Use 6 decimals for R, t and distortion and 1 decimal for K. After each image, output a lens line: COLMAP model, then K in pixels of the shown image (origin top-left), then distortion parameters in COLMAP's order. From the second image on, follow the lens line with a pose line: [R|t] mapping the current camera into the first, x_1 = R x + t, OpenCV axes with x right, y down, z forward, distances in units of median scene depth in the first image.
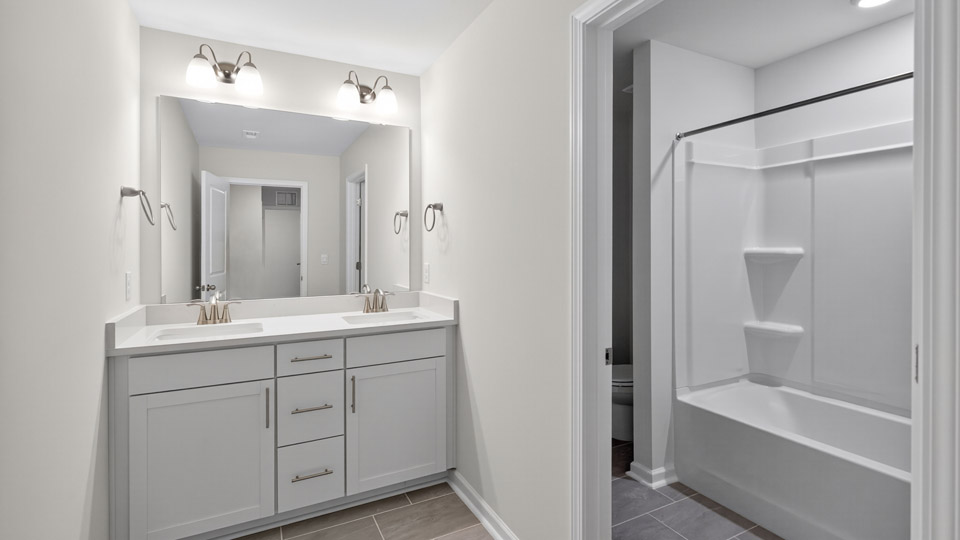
lens RADIAL K [[426.6, 0, 479.8], [0, 426.6, 256.7], [0, 0, 1]] dist [-0.004411, -0.000729]
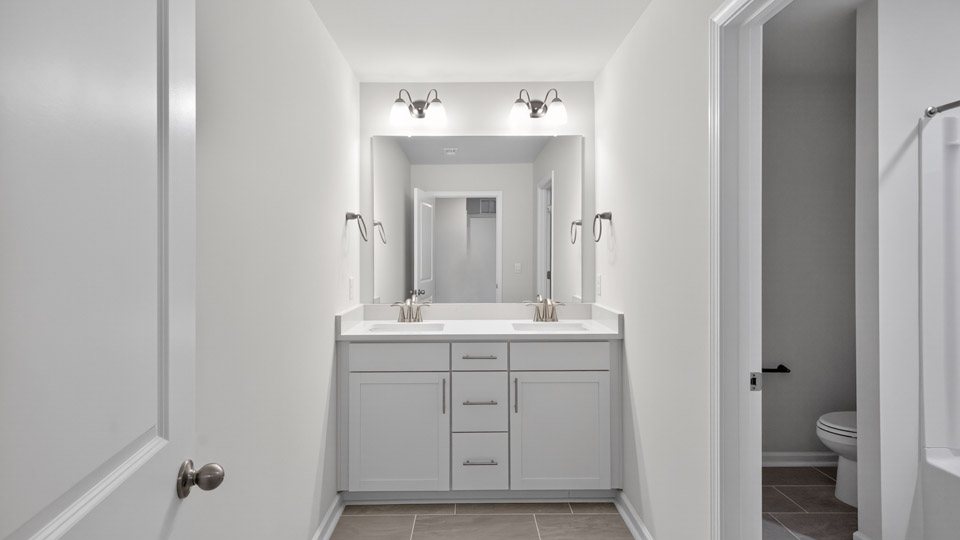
lens RADIAL K [[474.9, 0, 480.0], [0, 474.9, 270.0], [0, 0, 1]] dist [0.002506, -0.001098]
pose [[0.898944, 0.014785, -0.437814, 0.125857], [-0.009921, 0.999861, 0.013396, -0.007763], [0.437951, -0.007699, 0.898966, -0.101504]]
